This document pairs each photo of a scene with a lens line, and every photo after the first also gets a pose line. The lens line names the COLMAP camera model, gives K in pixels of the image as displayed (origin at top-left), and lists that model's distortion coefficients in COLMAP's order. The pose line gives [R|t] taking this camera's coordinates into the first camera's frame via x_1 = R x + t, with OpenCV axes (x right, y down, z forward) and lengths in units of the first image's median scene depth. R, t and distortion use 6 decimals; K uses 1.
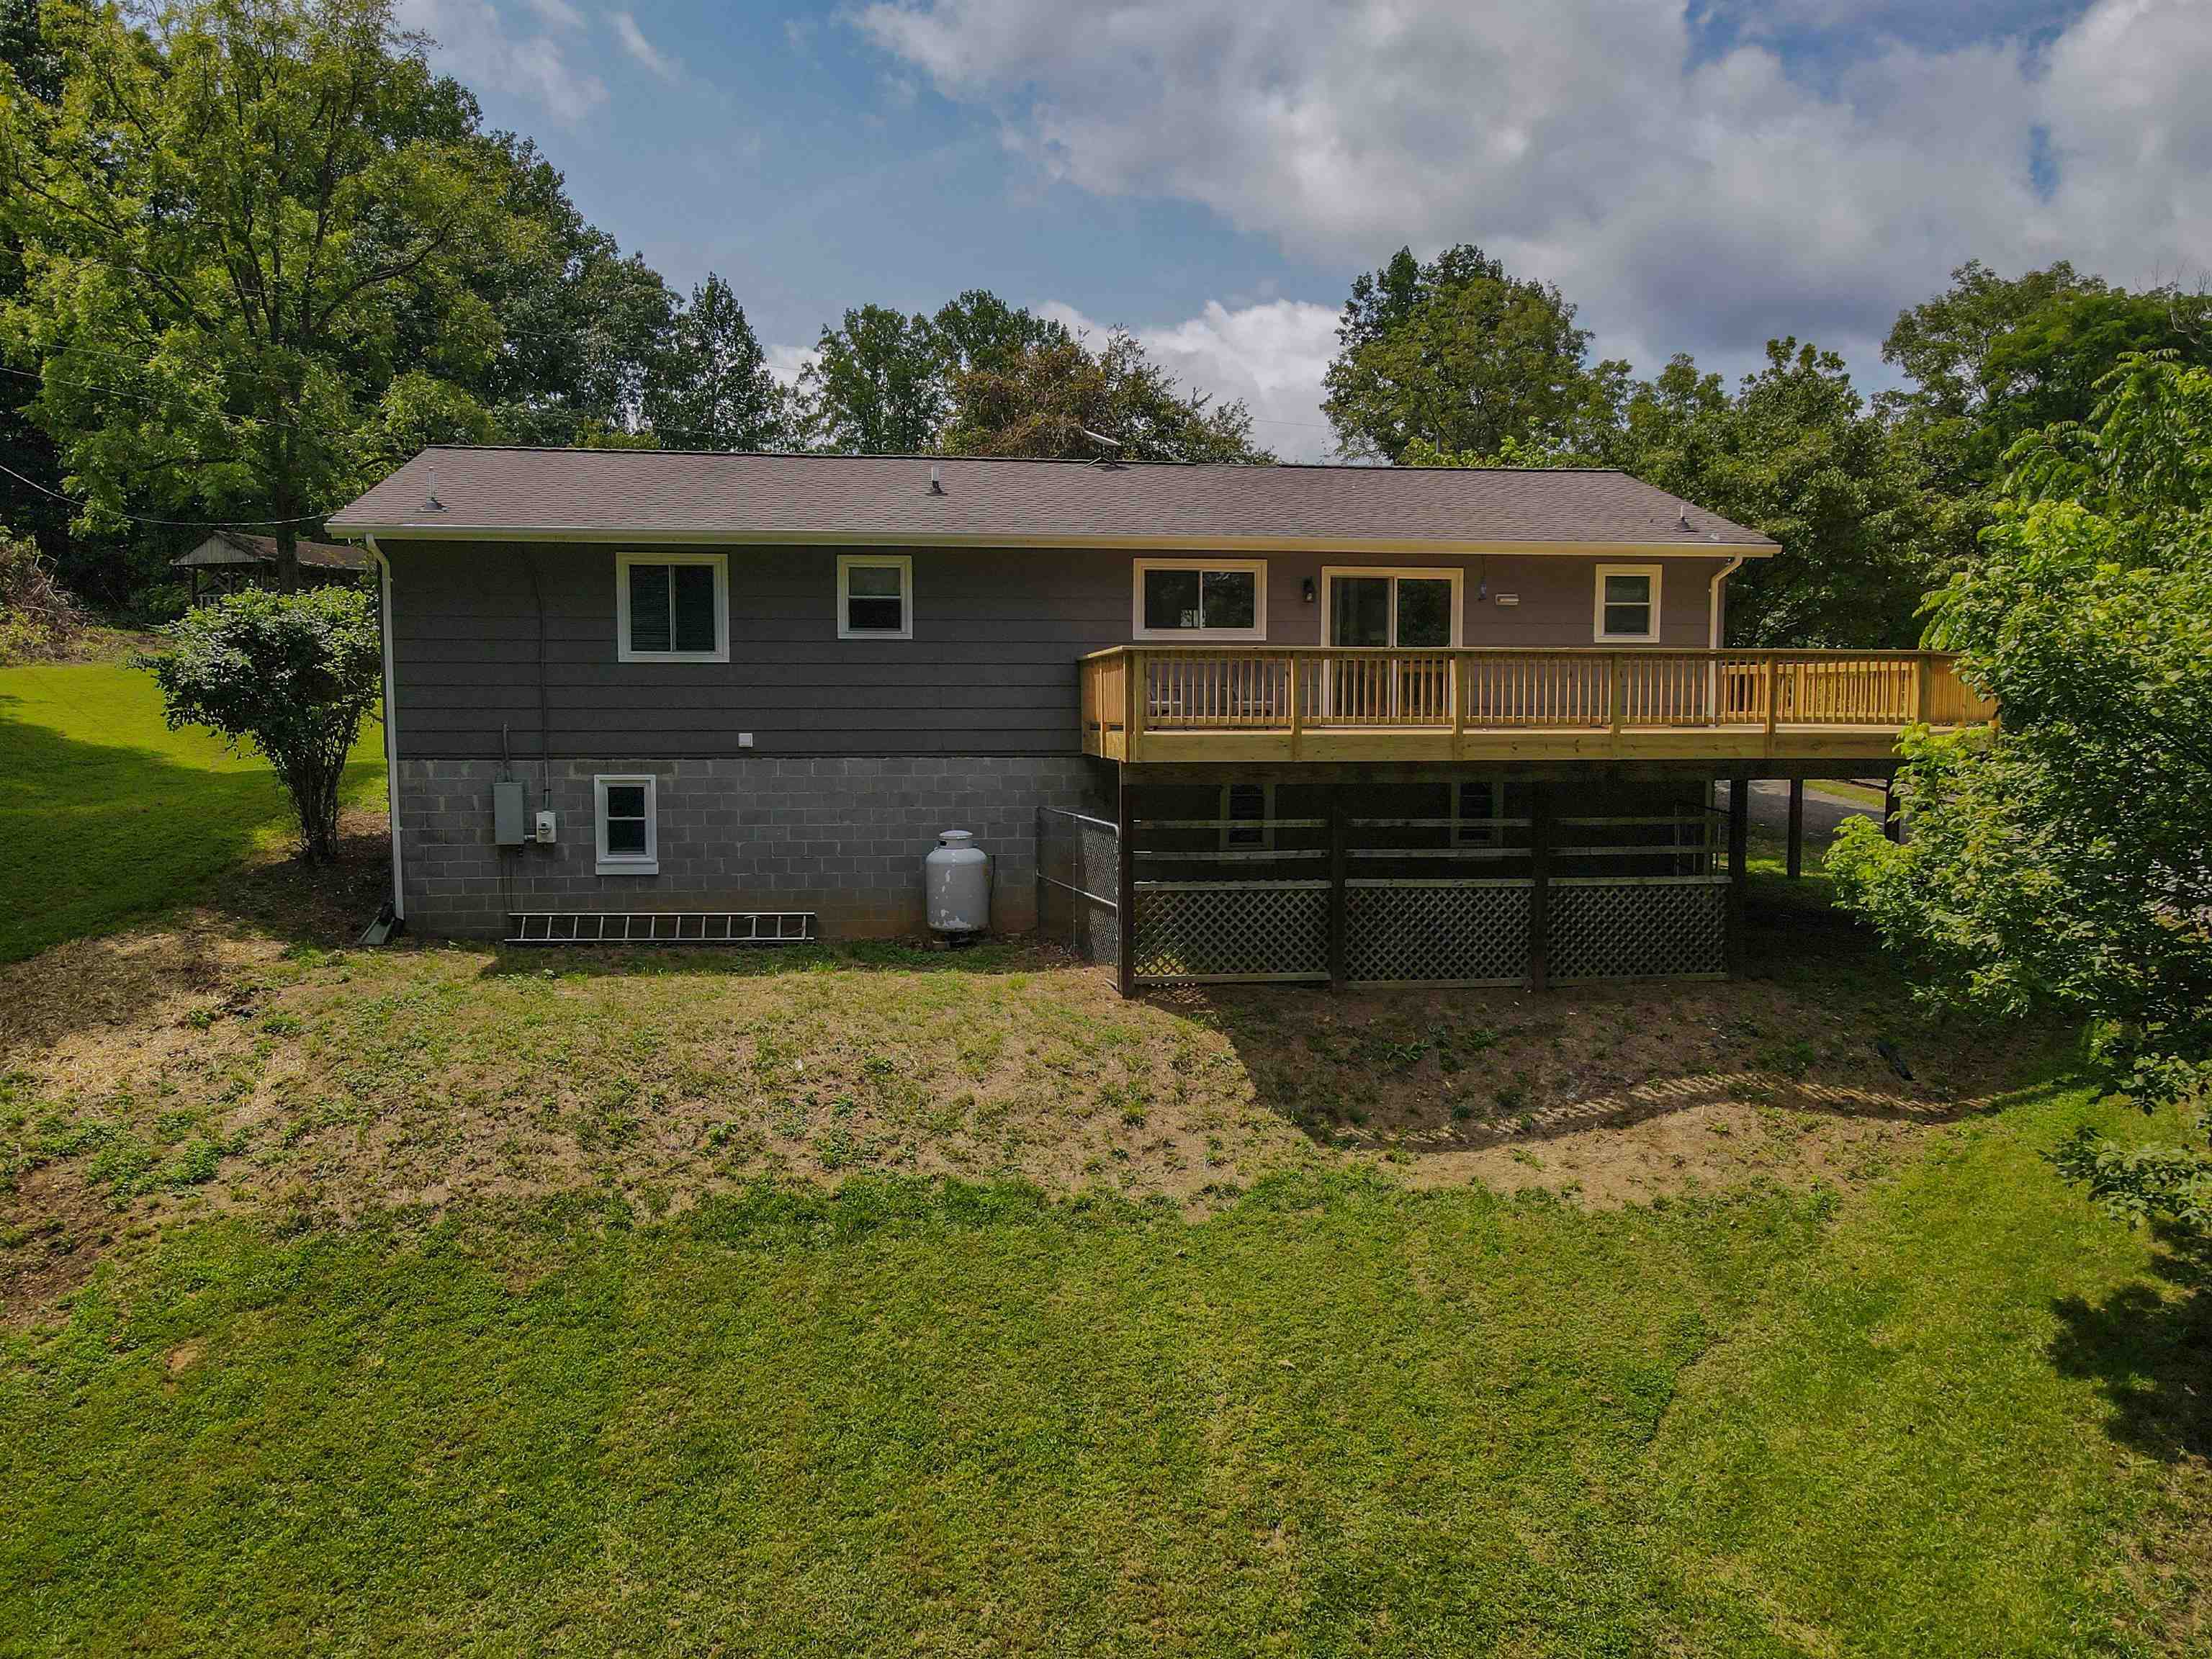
lens RADIAL K [[1602.7, 0, 1106.0], [0, 1602.7, 829.5], [0, 0, 1]] dist [0.011957, 0.013856]
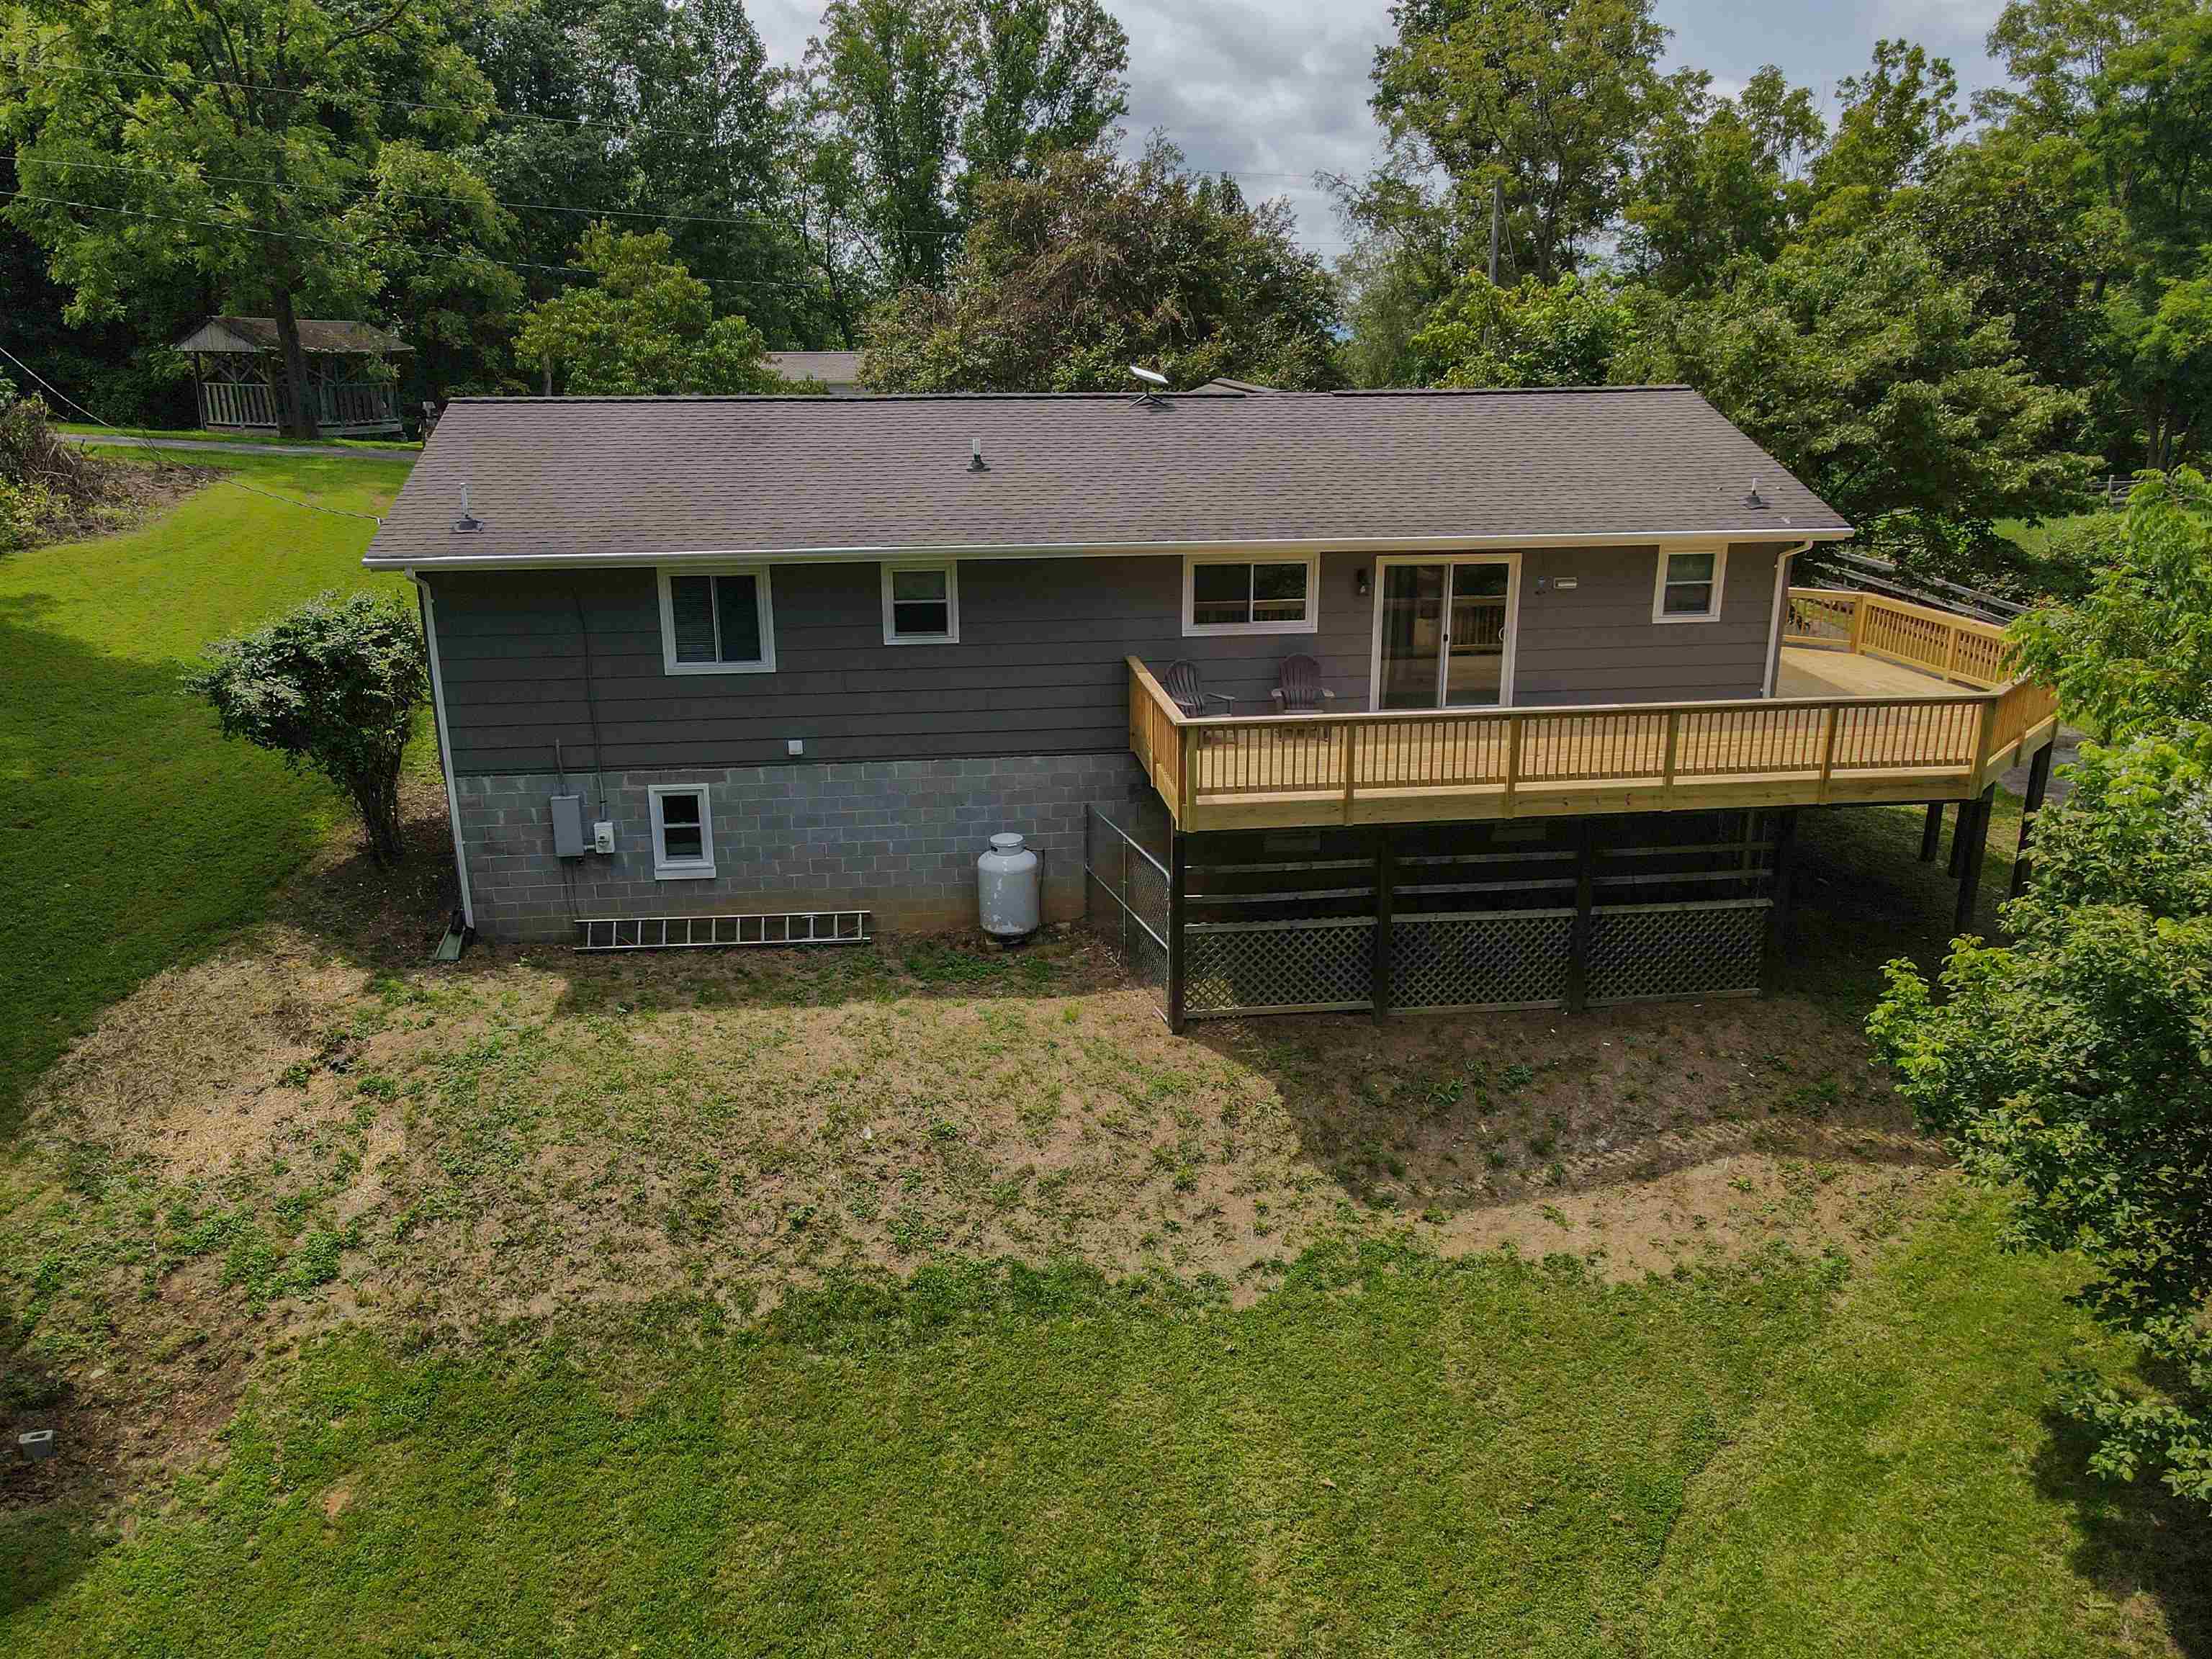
lens RADIAL K [[1602.7, 0, 1106.0], [0, 1602.7, 829.5], [0, 0, 1]] dist [0.011957, 0.013856]
pose [[0.999873, 0.000528, -0.015937, -0.017726], [0.002880, 0.977034, 0.213063, -0.268556], [0.015683, -0.213082, 0.976908, 0.014328]]
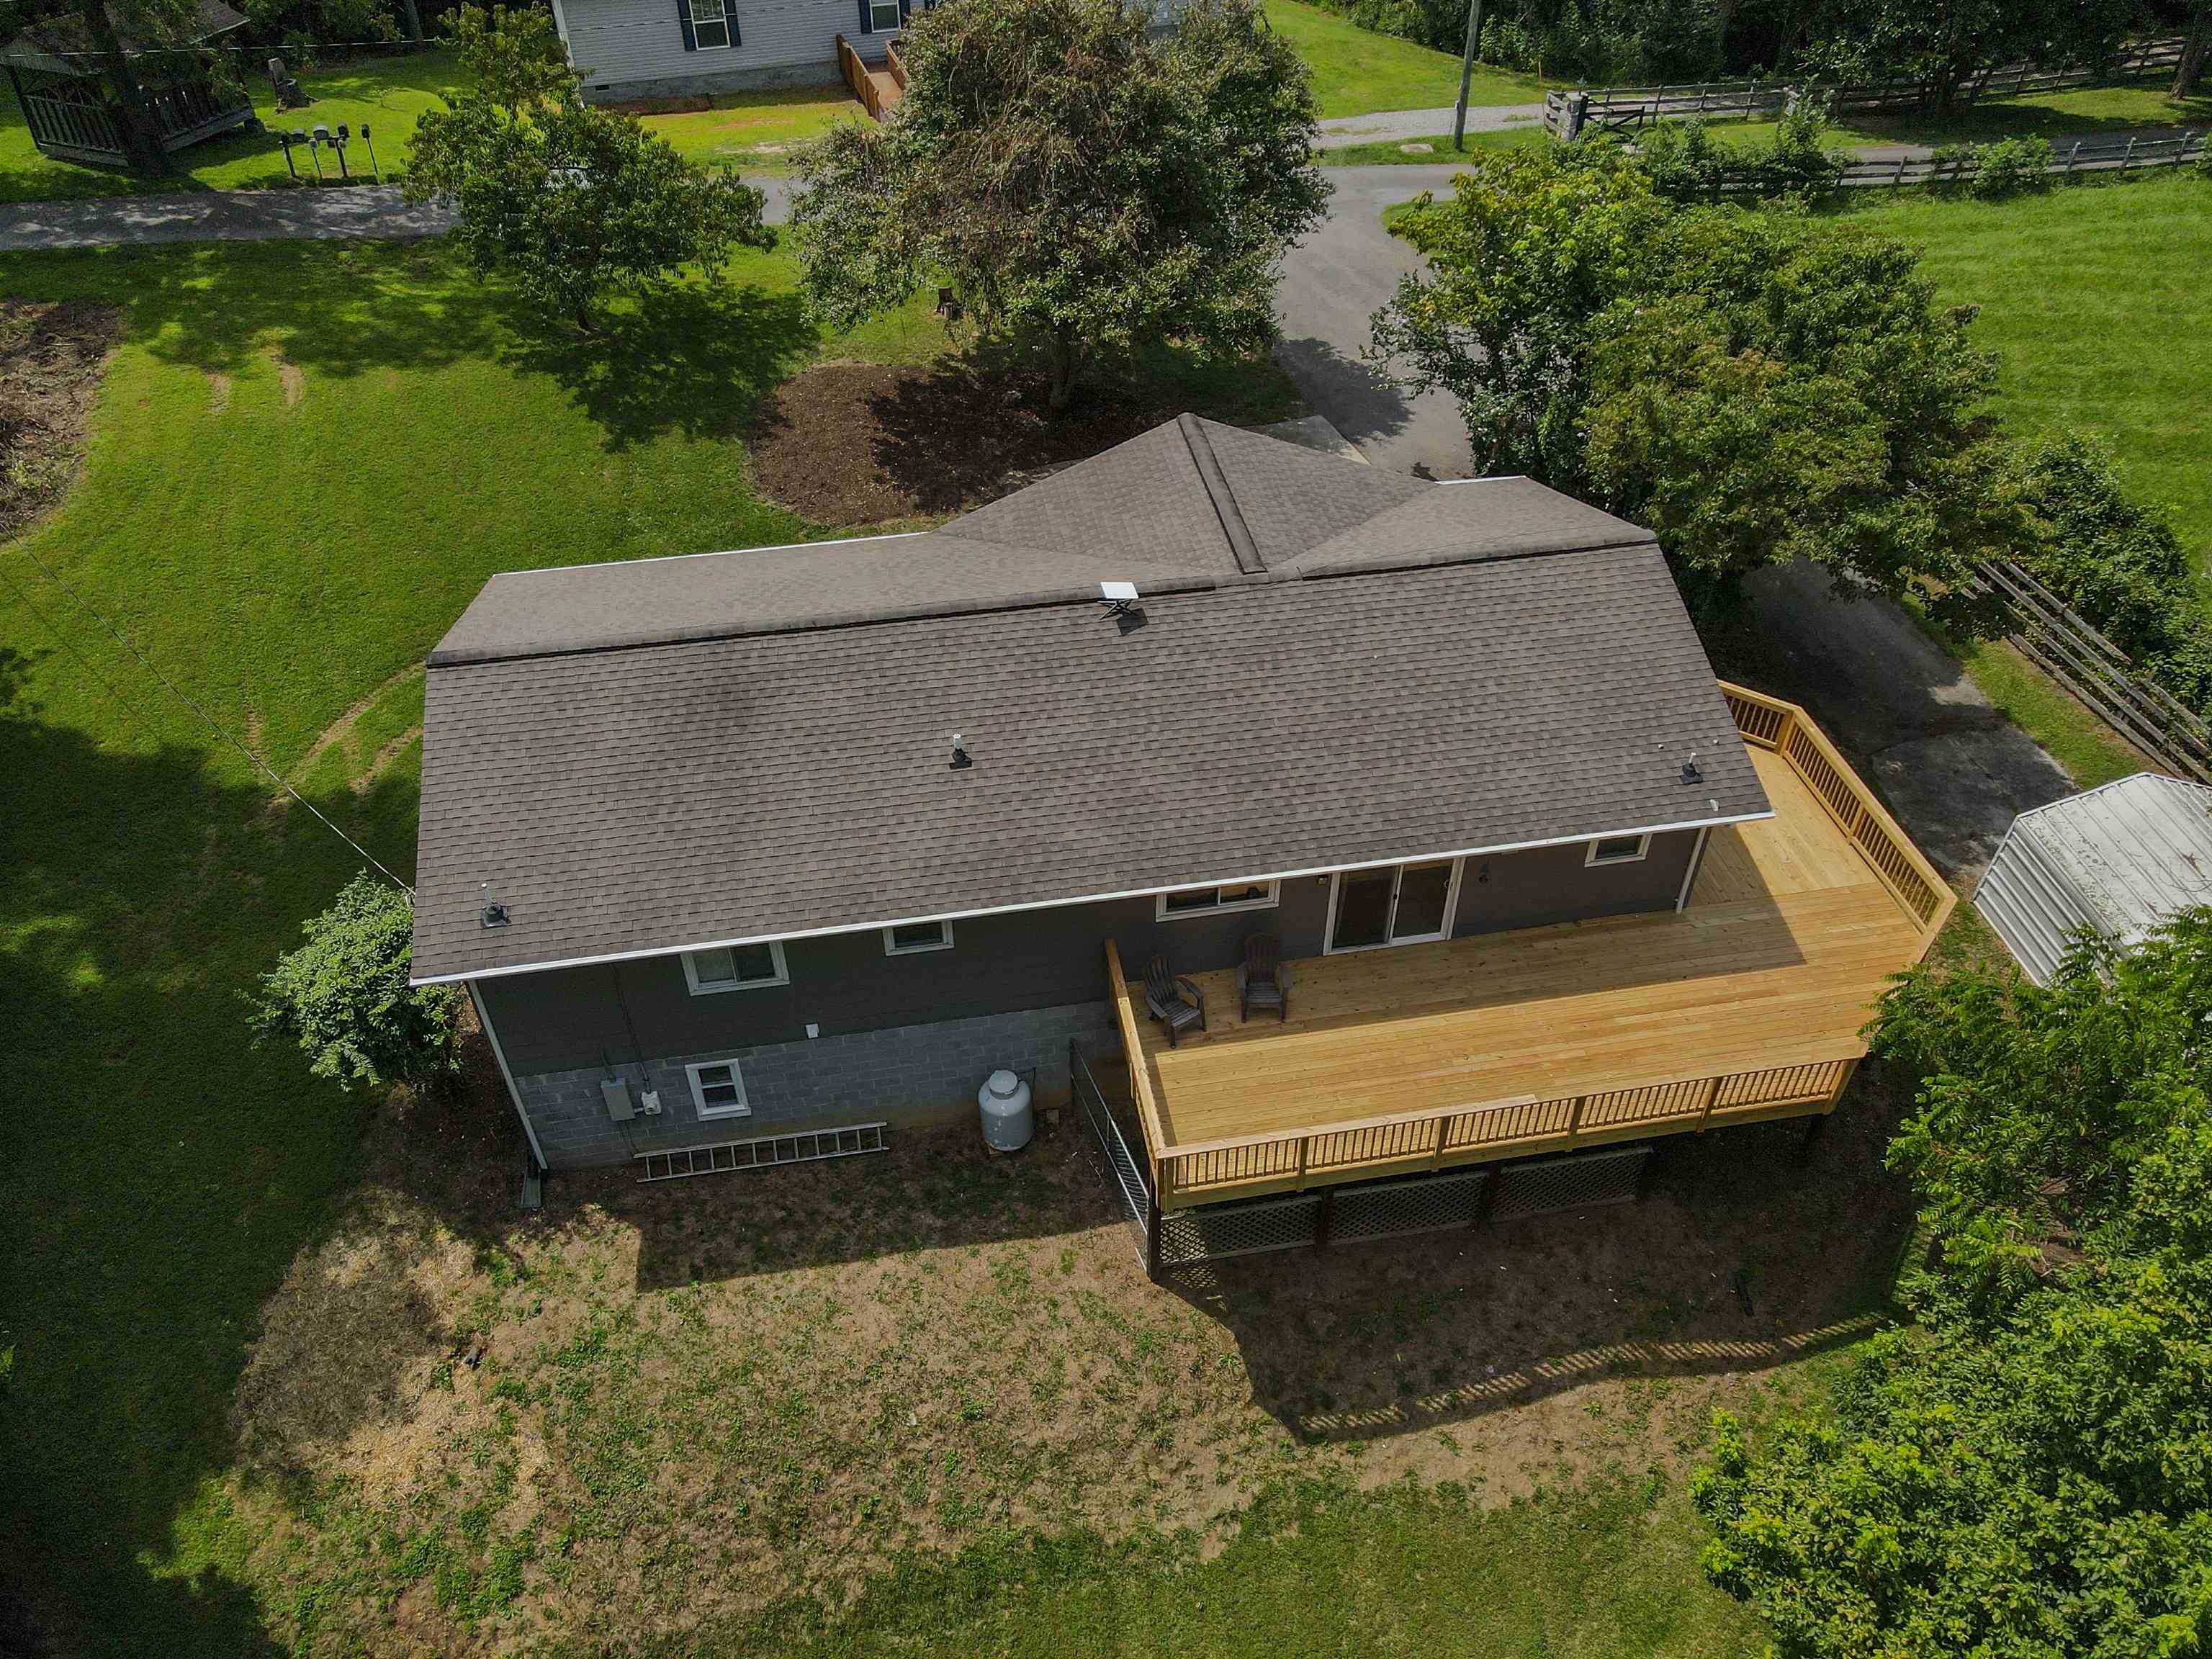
lens RADIAL K [[1602.7, 0, 1106.0], [0, 1602.7, 829.5], [0, 0, 1]] dist [0.011957, 0.013856]
pose [[0.999665, -0.020811, 0.015406, -0.040863], [0.007565, 0.803778, 0.594882, -1.025450], [-0.024763, -0.594566, 0.803665, 0.212226]]
